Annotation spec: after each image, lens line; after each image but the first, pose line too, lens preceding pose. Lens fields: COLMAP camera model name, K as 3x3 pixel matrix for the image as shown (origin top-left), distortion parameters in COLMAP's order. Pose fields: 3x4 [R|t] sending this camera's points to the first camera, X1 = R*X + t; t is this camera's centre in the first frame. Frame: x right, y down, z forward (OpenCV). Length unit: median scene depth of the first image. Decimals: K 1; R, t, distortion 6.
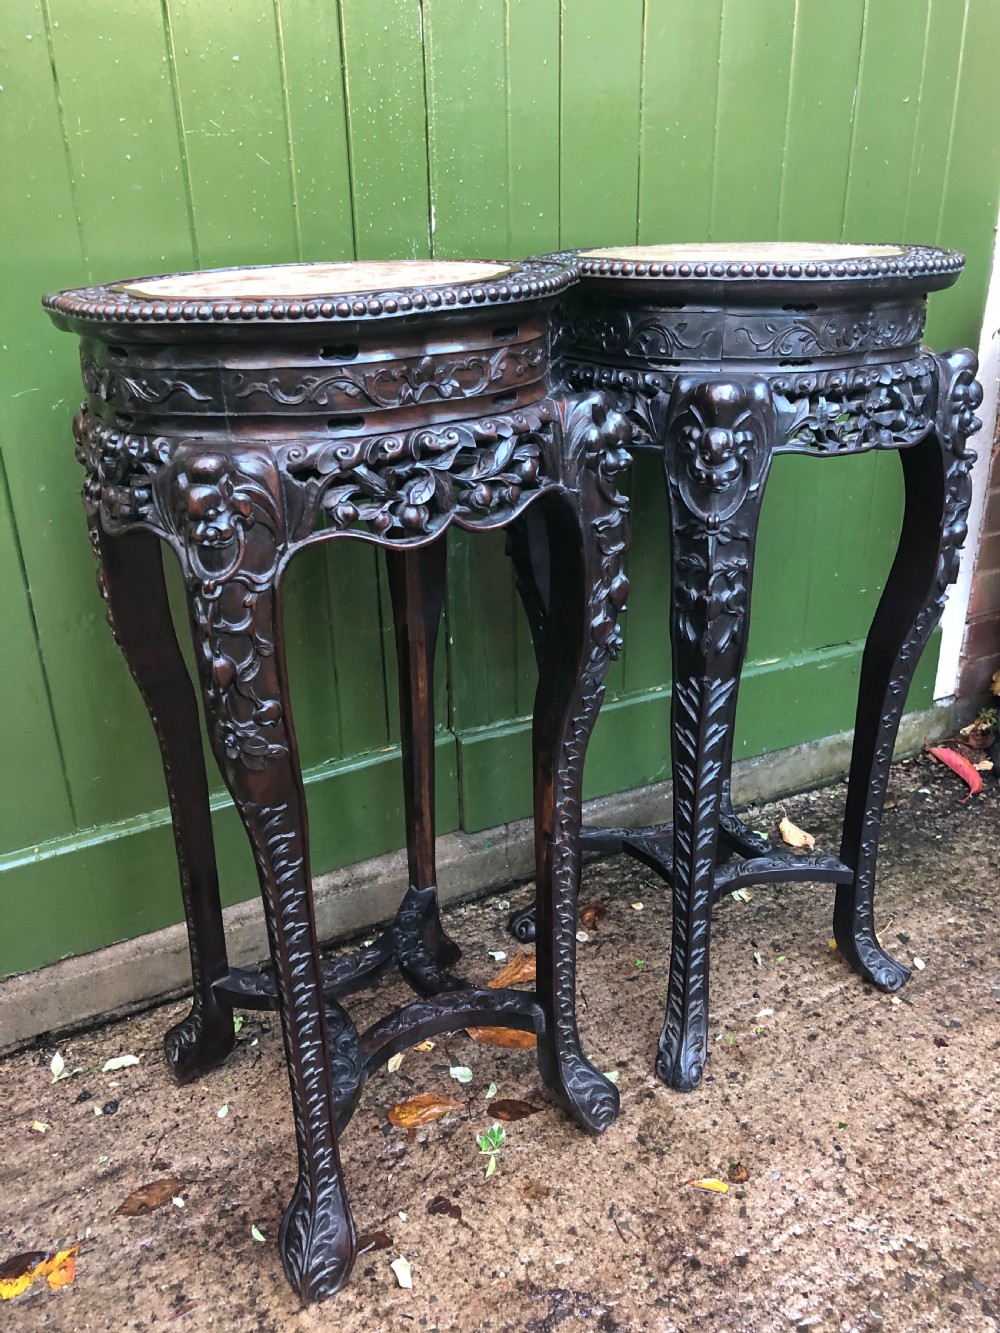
lens RADIAL K [[1093.9, 0, 510.5], [0, 1093.9, 658.3], [0, 0, 1]] dist [0.015769, -0.000450]
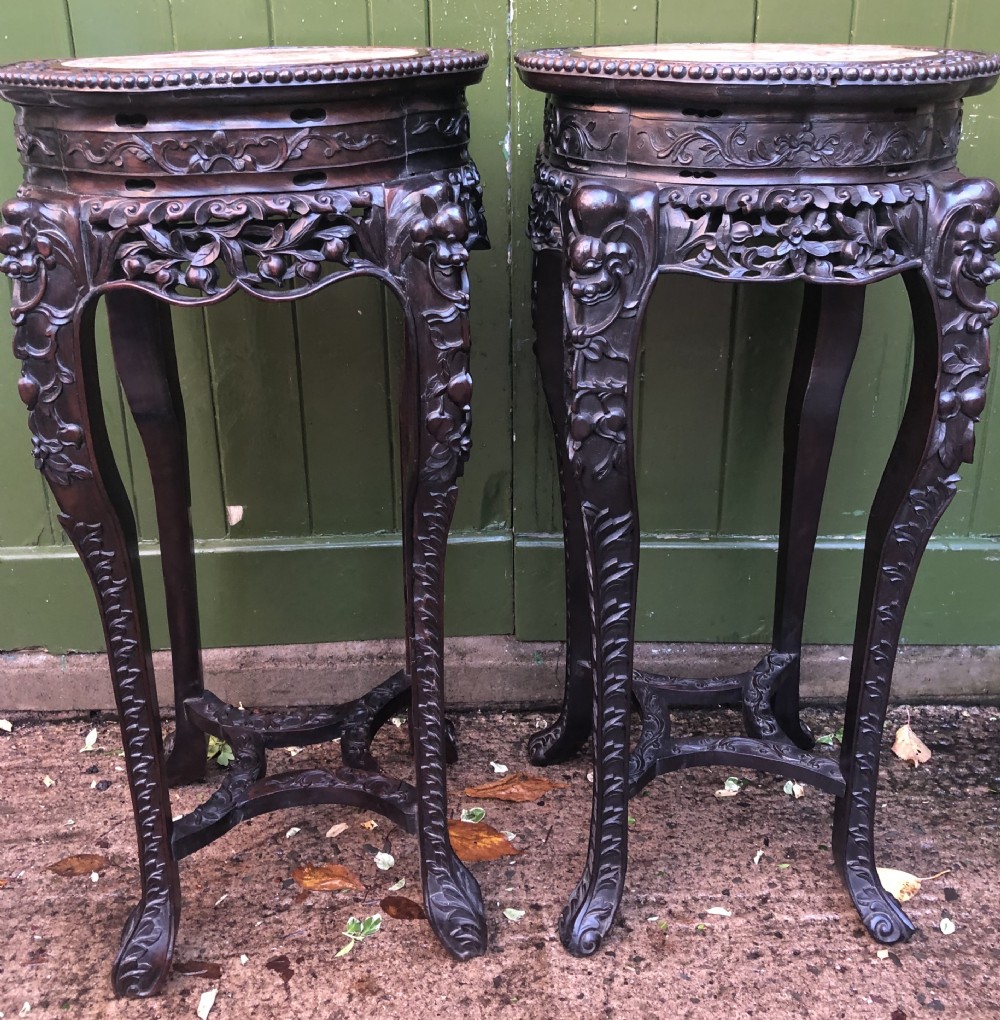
lens RADIAL K [[1170.0, 0, 512.7], [0, 1170.0, 455.9], [0, 0, 1]] dist [0.021949, 0.000000]
pose [[0.892559, 0.180976, -0.413021, 0.487874], [-0.189267, 0.981698, 0.021140, -0.028985], [0.409288, 0.059303, 0.910476, 0.064025]]
